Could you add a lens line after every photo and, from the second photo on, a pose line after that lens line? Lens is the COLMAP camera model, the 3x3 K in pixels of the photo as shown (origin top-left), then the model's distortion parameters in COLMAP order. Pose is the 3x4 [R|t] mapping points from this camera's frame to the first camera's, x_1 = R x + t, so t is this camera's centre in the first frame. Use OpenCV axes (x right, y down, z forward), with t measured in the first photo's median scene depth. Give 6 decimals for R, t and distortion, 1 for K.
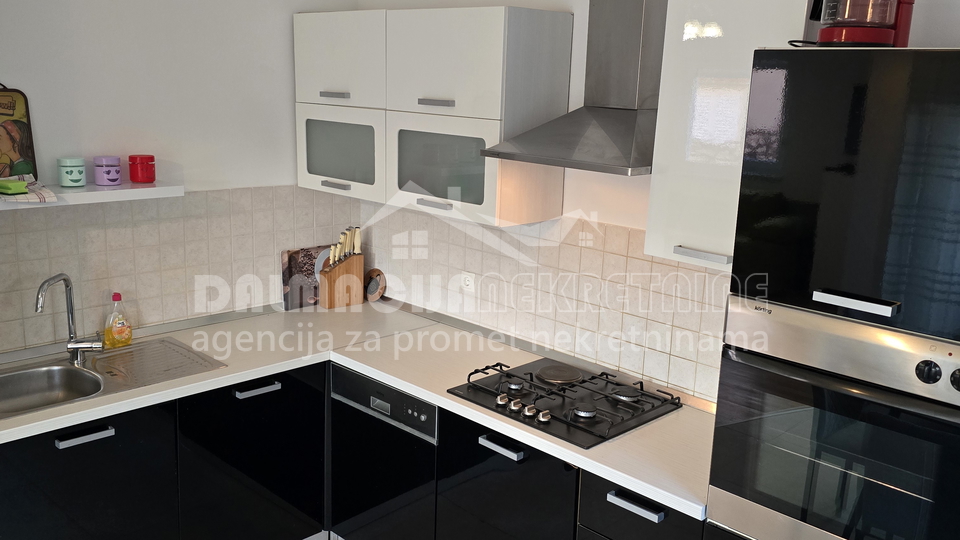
lens RADIAL K [[860.6, 0, 485.3], [0, 860.6, 285.7], [0, 0, 1]] dist [0.095422, -0.130653]
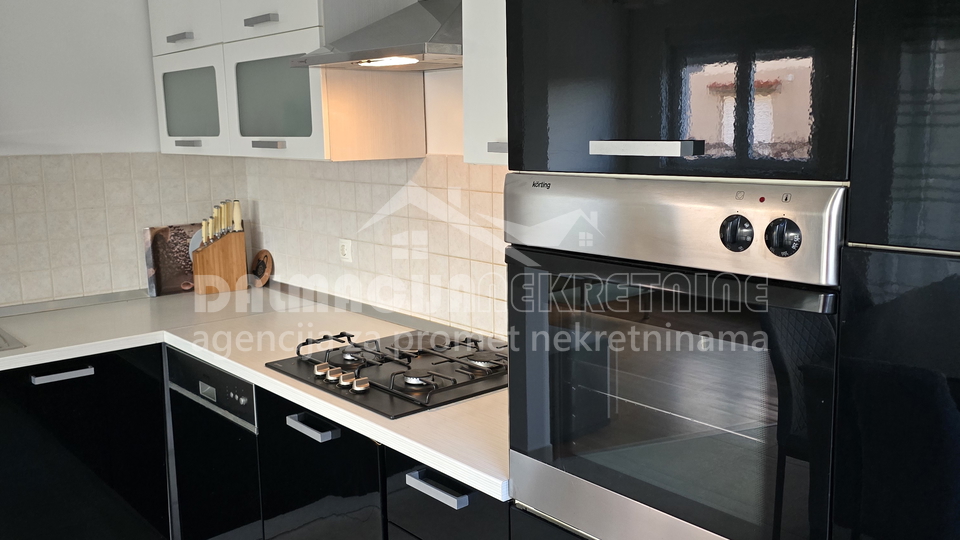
lens RADIAL K [[863.0, 0, 480.0], [0, 863.0, 270.0], [0, 0, 1]] dist [0.086615, -0.140035]
pose [[0.995304, -0.036994, -0.089450, 0.218667], [0.030016, 0.996491, -0.078137, 0.099208], [0.092026, 0.075085, 0.992922, 0.203524]]
